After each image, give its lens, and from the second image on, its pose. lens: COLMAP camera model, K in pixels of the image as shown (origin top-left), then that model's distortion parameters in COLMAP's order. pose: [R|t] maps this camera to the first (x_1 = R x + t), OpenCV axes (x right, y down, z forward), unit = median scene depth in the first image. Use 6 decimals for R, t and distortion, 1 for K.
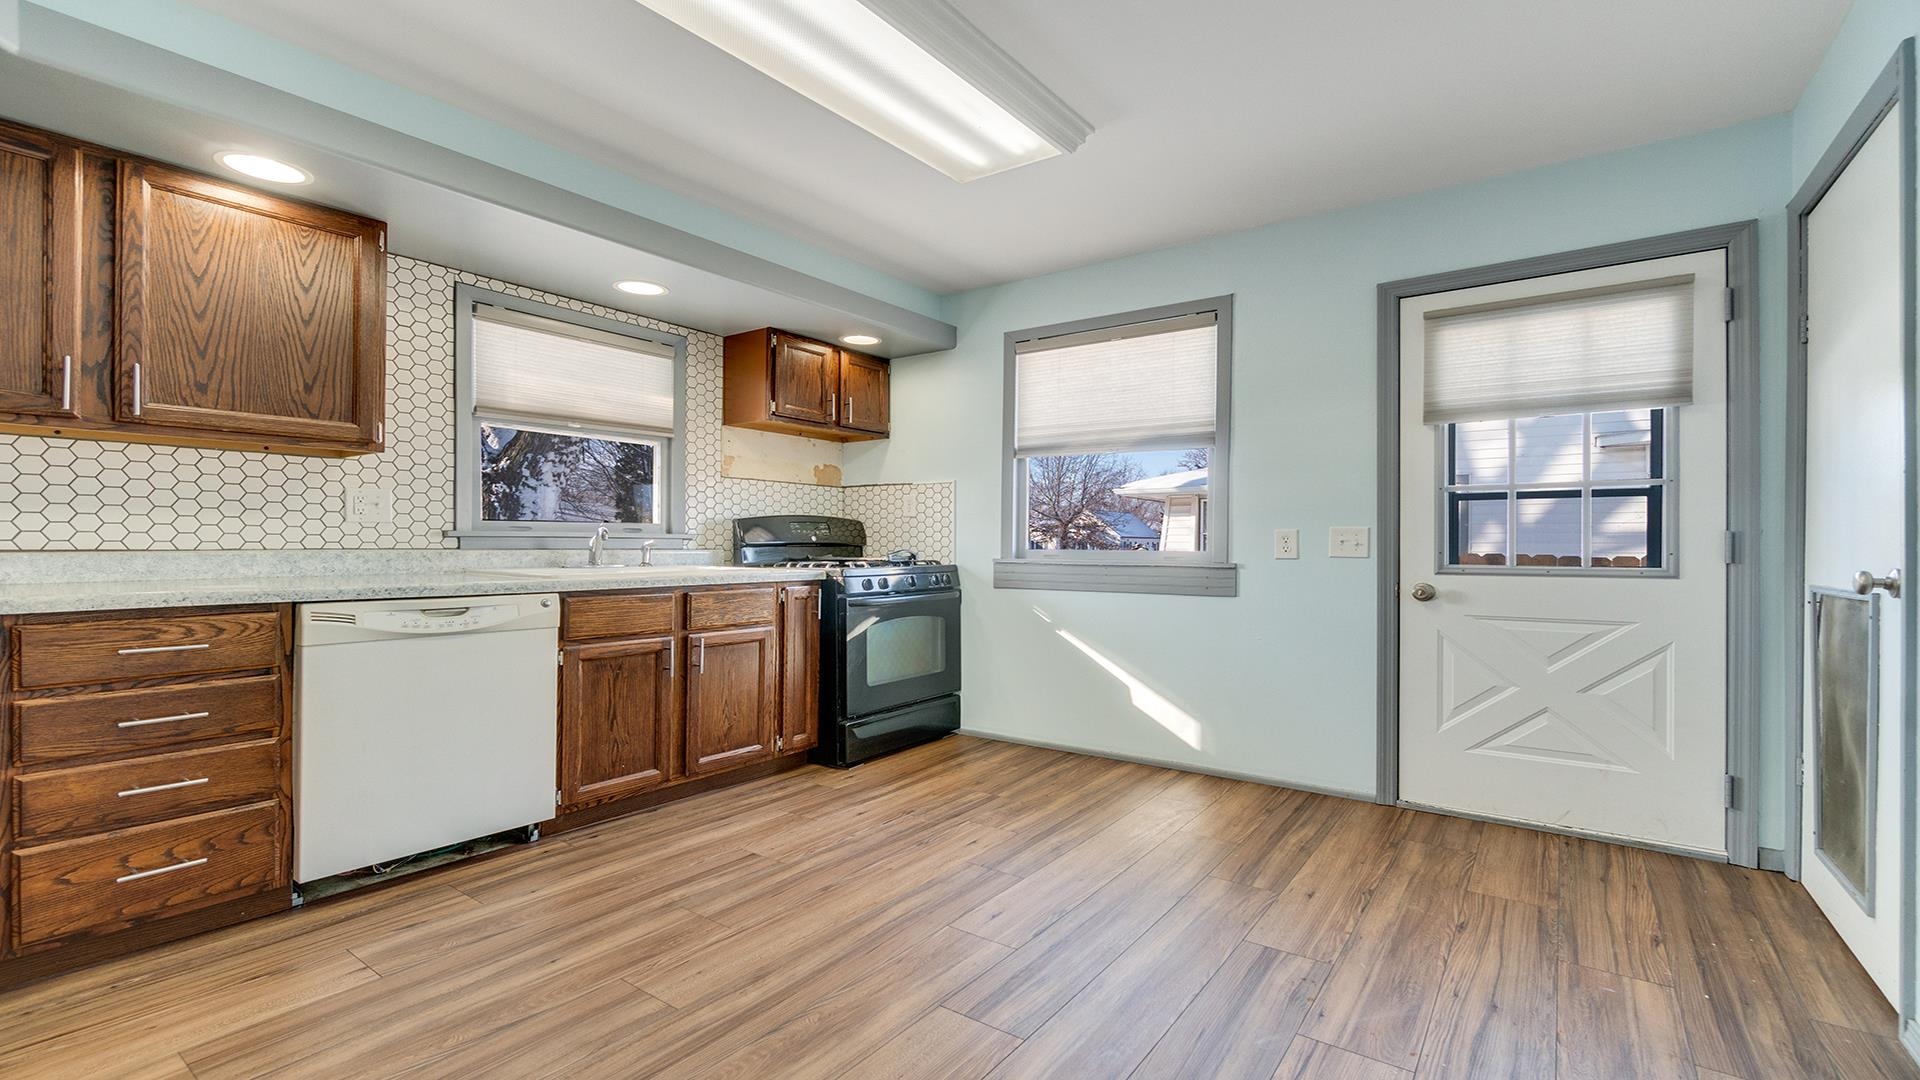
lens RADIAL K [[843.6, 0, 950.9], [0, 843.6, 551.4], [0, 0, 1]] dist [0.003348, 0.000119]
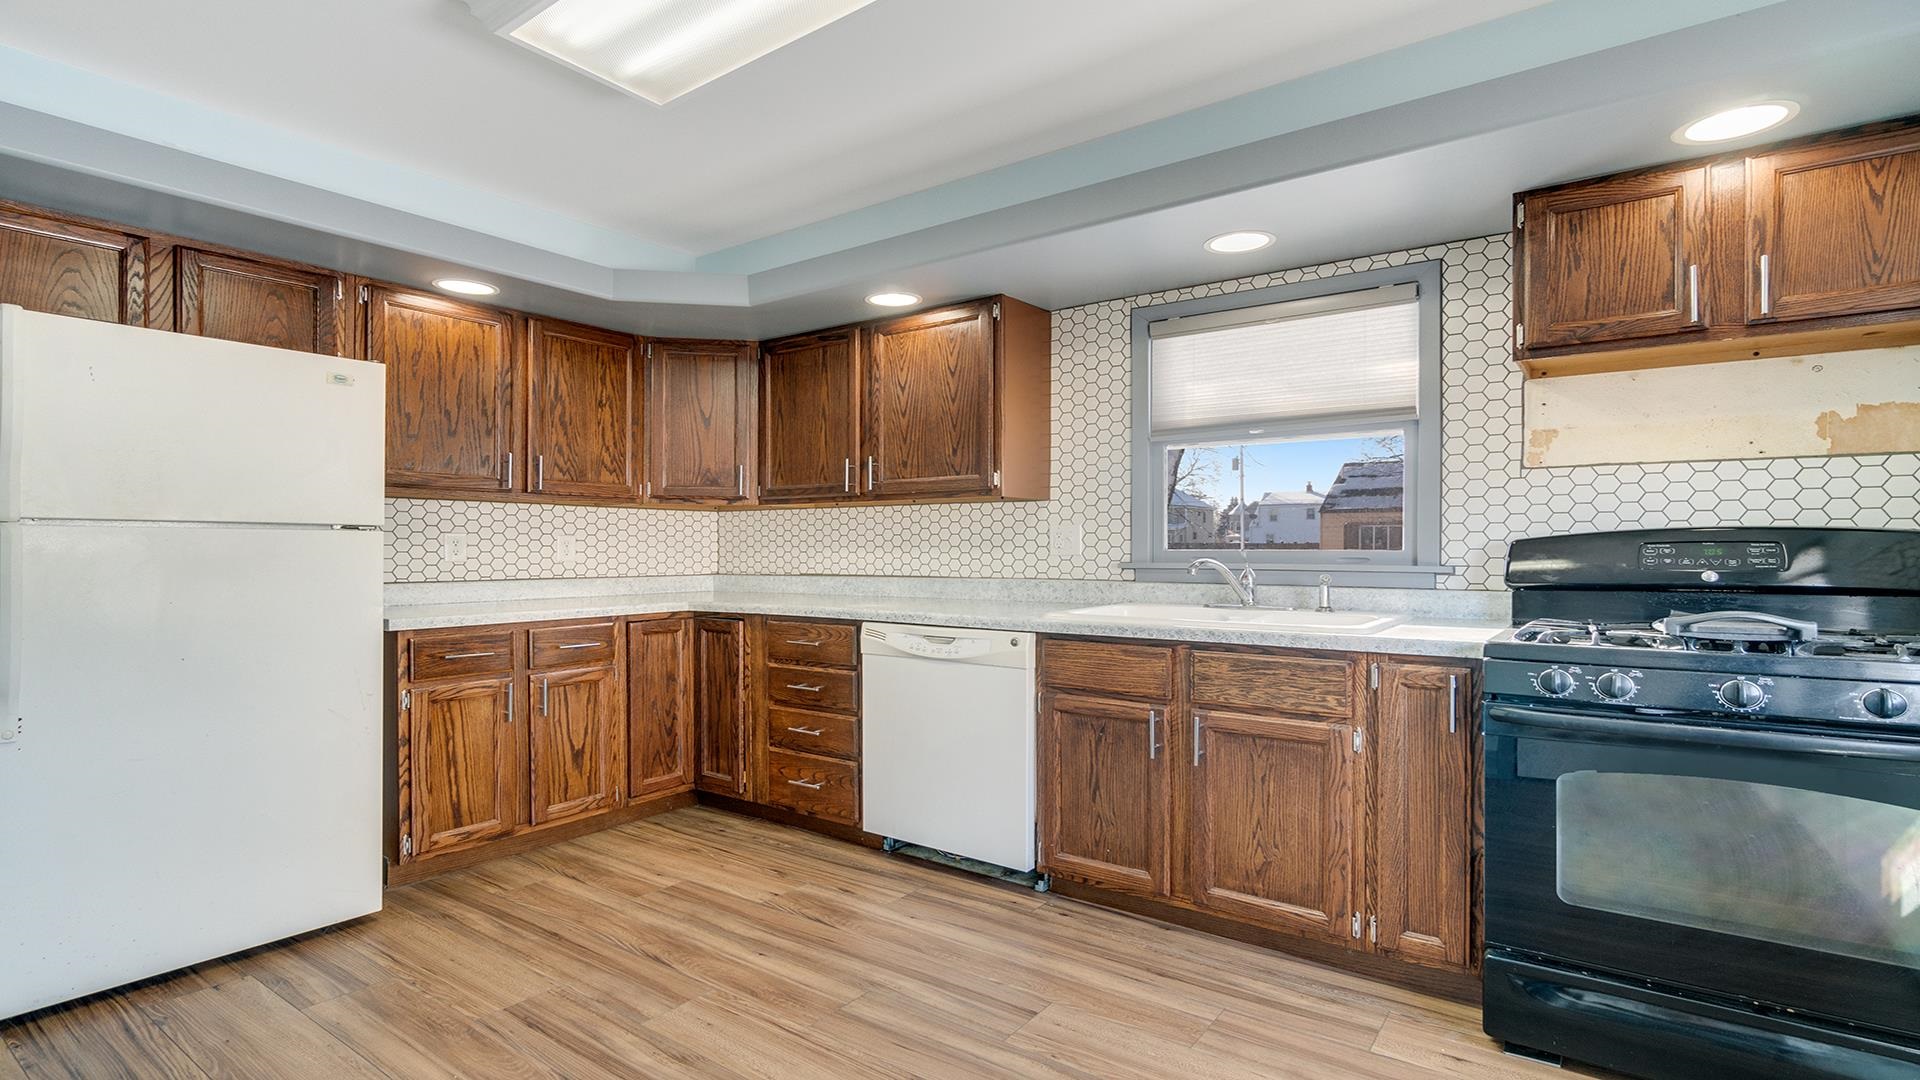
lens RADIAL K [[924.8, 0, 958.3], [0, 924.8, 550.6], [0, 0, 1]] dist [-0.000963, 0.000027]
pose [[0.005619, -0.003747, -0.999977, 0.542777], [-0.010077, 0.999942, -0.003804, -0.035923], [0.999933, 0.010098, 0.005580, 0.886698]]
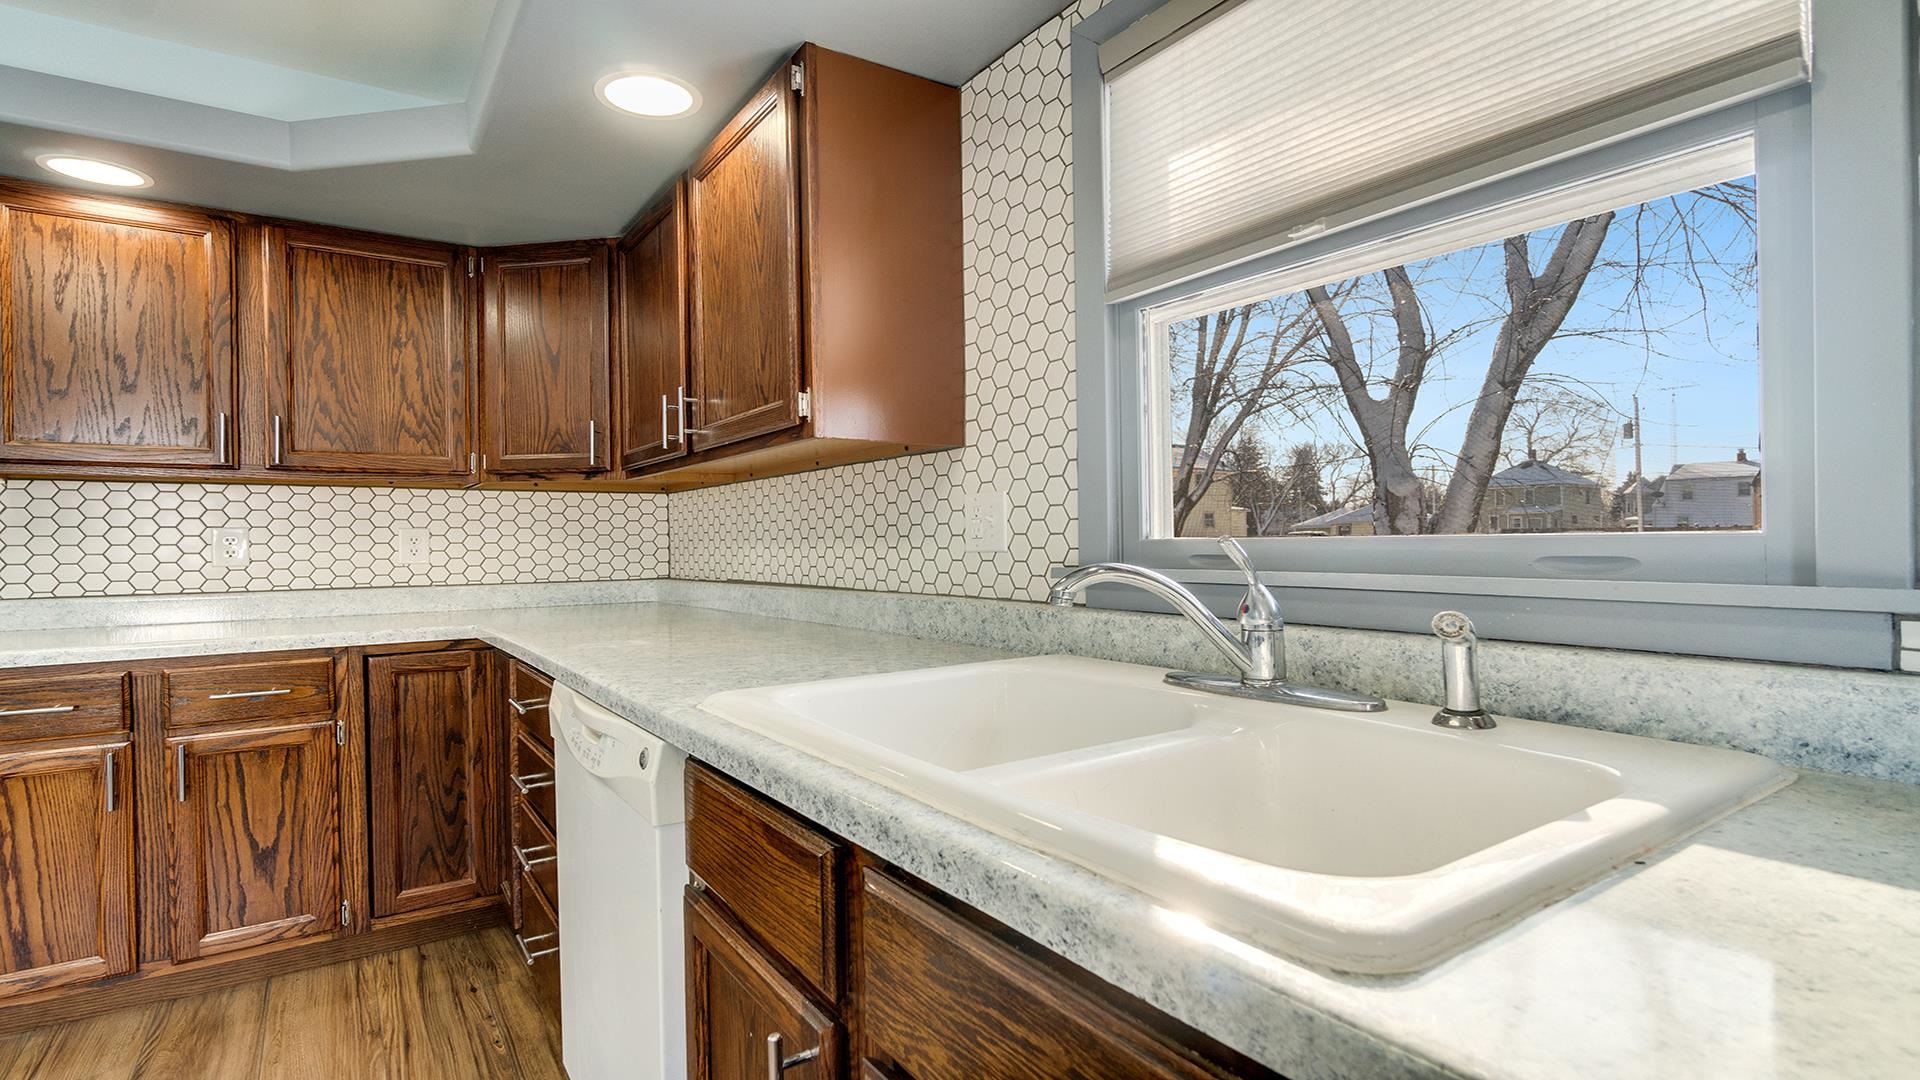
lens RADIAL K [[924.8, 0, 957.9], [0, 924.8, 533.3], [0, 0, 1]] dist [-0.000963, 0.000027]
pose [[-0.331880, -0.010718, -0.943261, -0.099525], [0.000198, 0.999935, -0.011432, -0.041211], [0.943321, -0.003981, -0.331856, 1.235545]]
